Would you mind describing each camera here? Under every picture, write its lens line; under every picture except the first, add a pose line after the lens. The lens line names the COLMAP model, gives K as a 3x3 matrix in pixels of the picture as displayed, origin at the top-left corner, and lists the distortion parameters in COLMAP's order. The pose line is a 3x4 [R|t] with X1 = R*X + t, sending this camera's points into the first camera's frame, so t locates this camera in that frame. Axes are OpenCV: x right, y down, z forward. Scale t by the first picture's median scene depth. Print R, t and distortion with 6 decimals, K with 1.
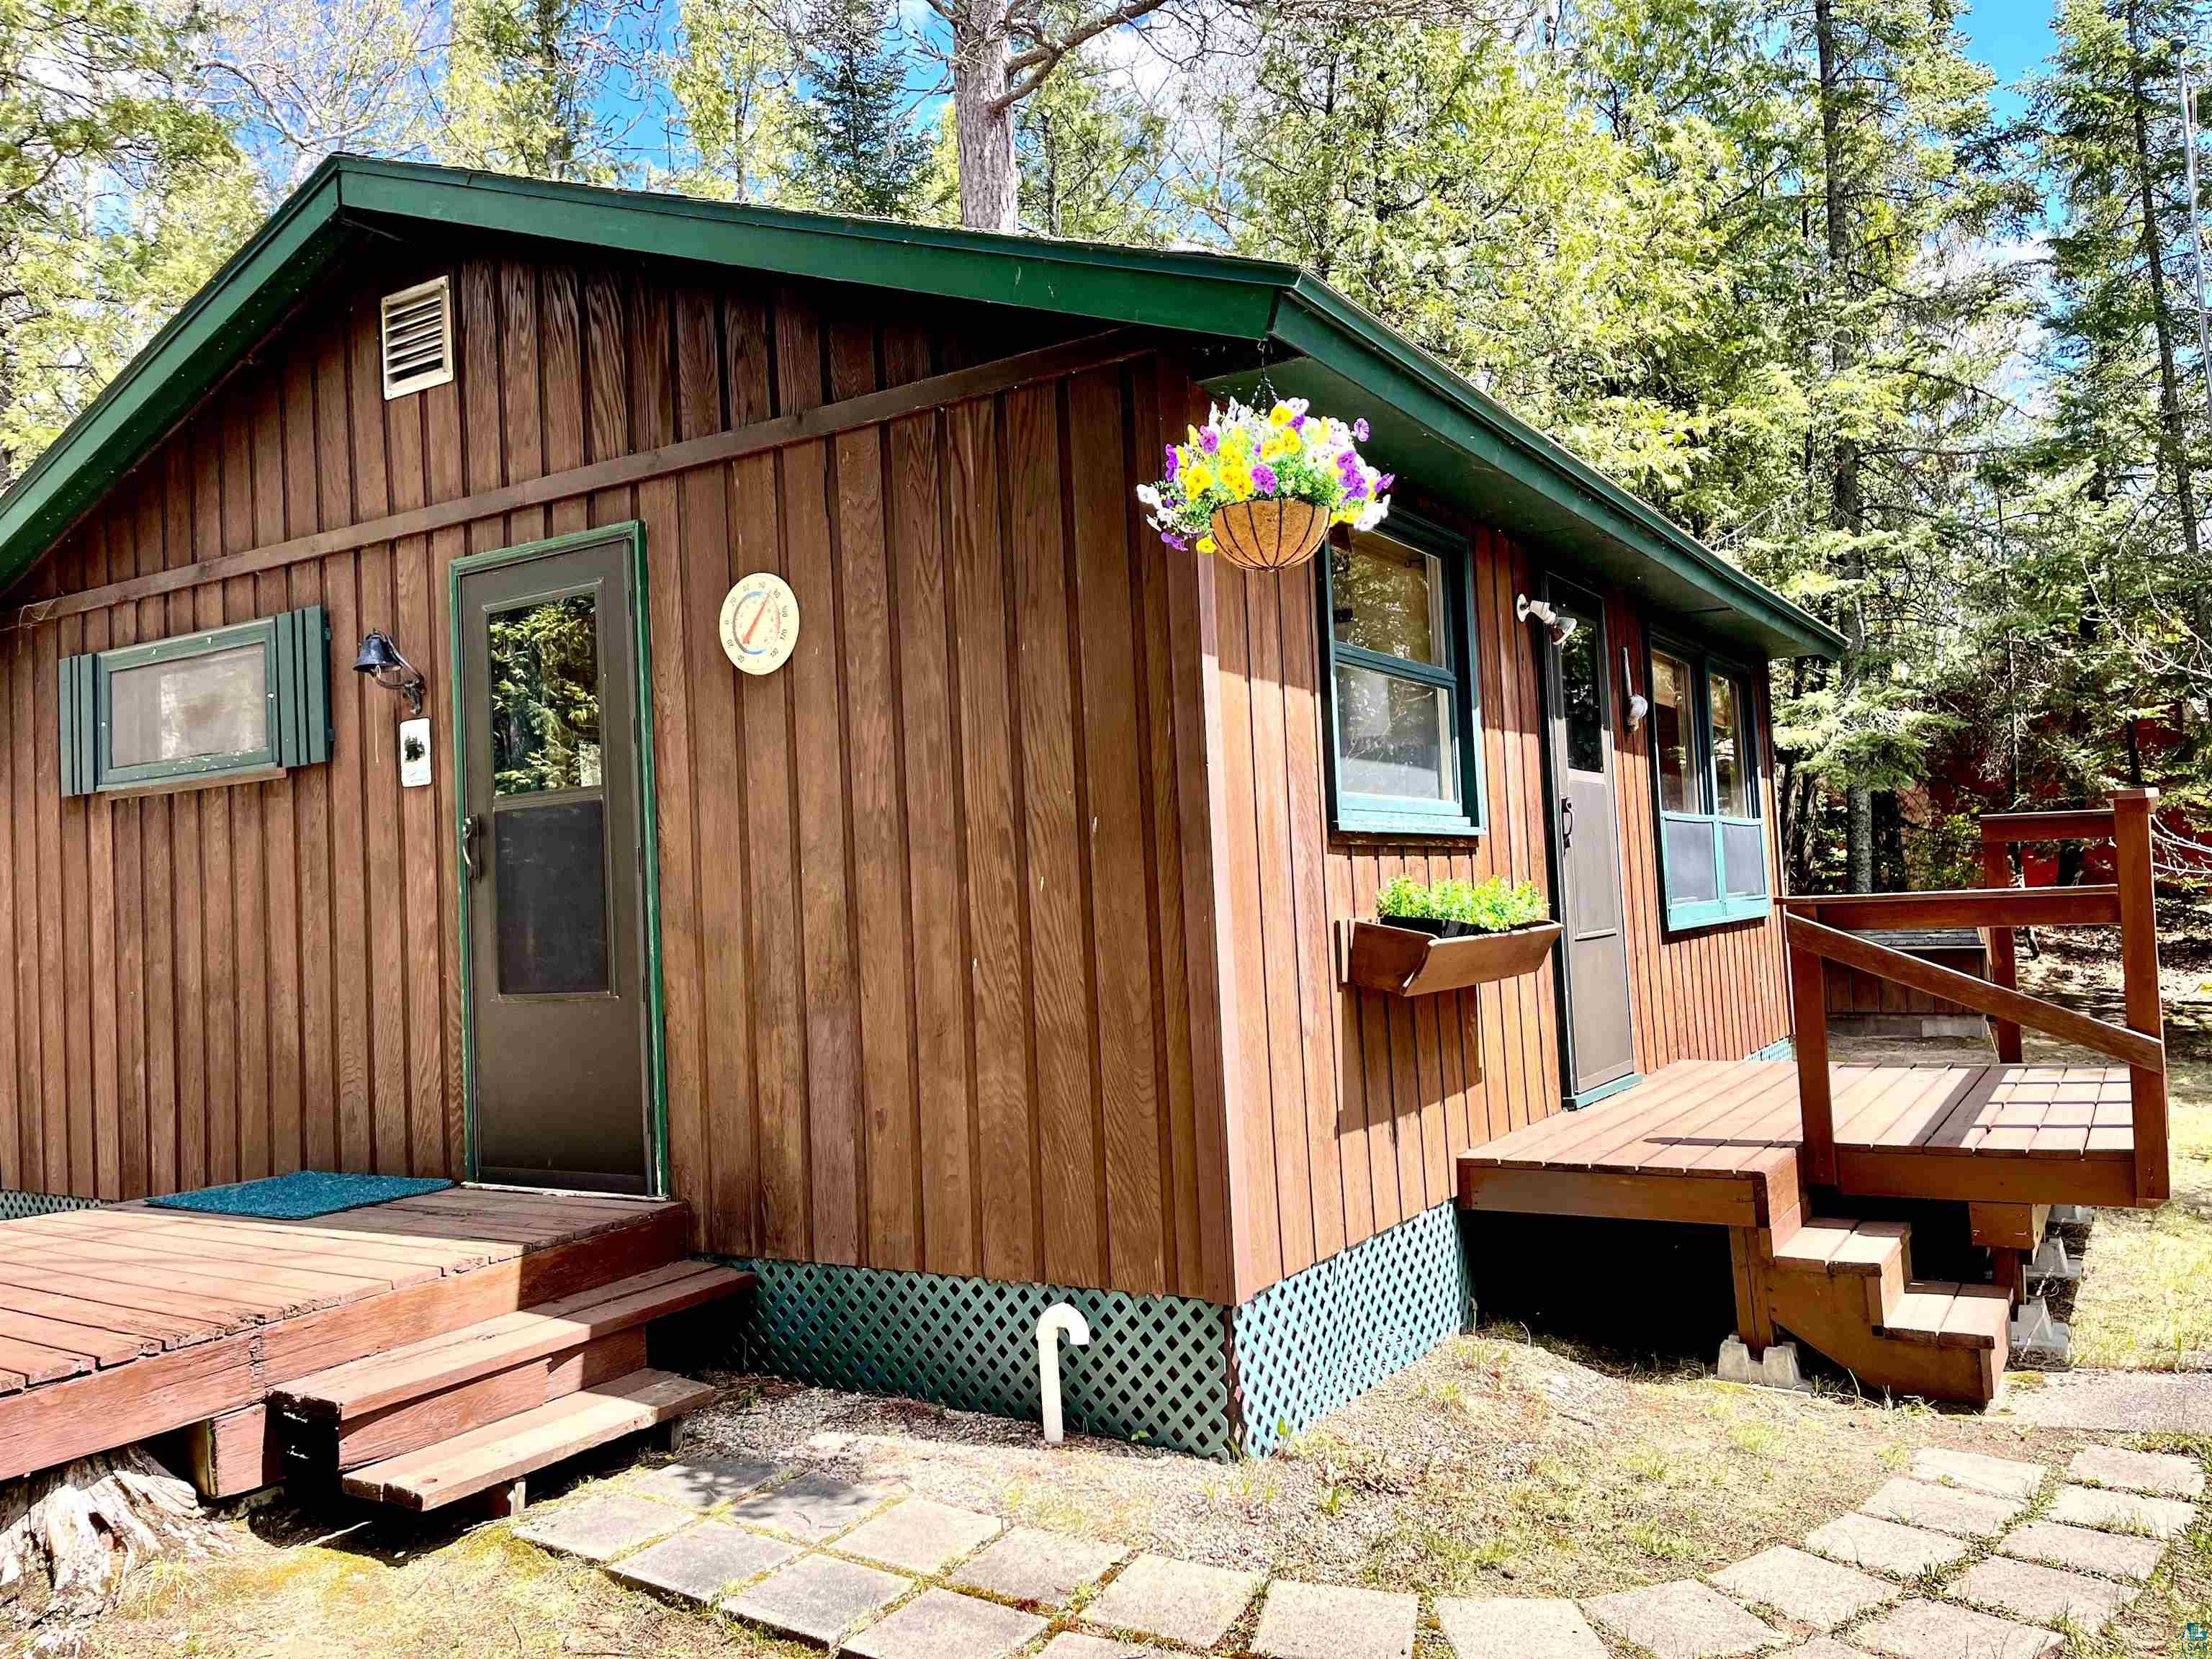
lens RADIAL K [[1670.9, 0, 1105.7], [0, 1670.9, 826.3], [0, 0, 1]] dist [0.075946, -0.107505]
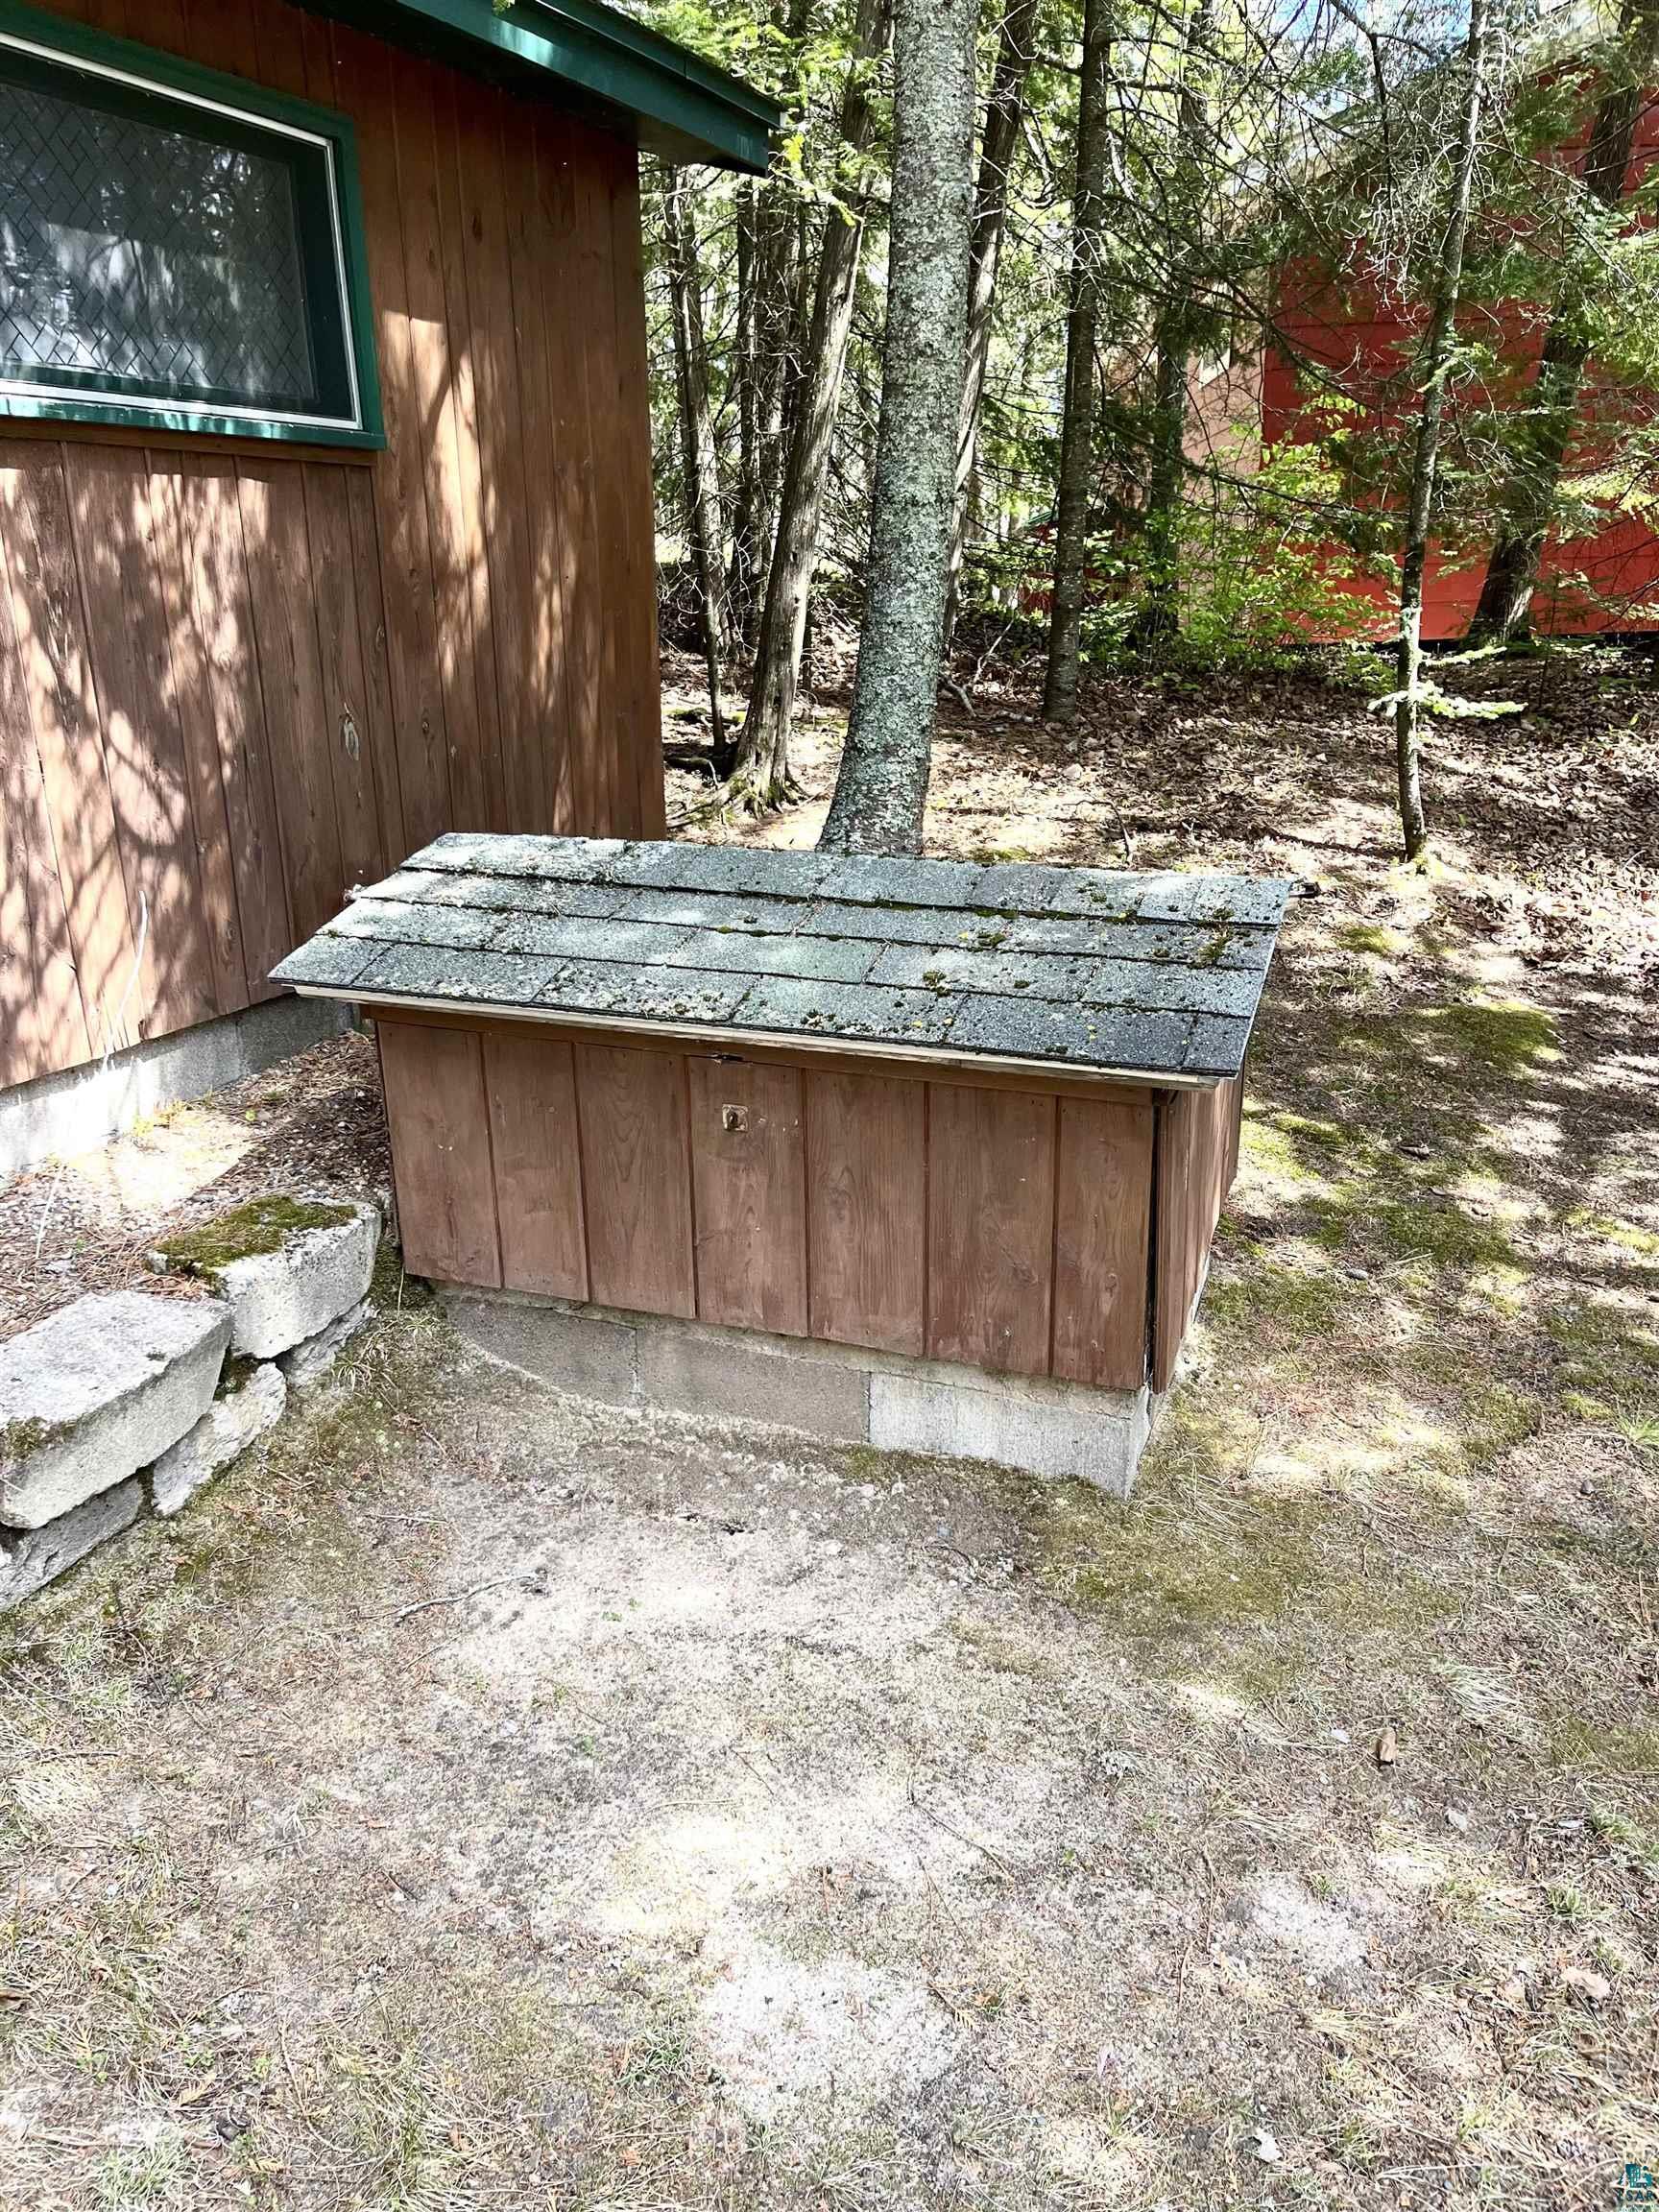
lens RADIAL K [[1670.9, 0, 833.1], [0, 1670.9, 1125.5], [0, 0, 1]] dist [0.075946, -0.107505]
pose [[0.981448, -0.025884, 0.189972, 0.457896], [-0.041658, 0.938384, 0.343074, 0.018568], [-0.187147, -0.344623, 0.919897, 0.858406]]
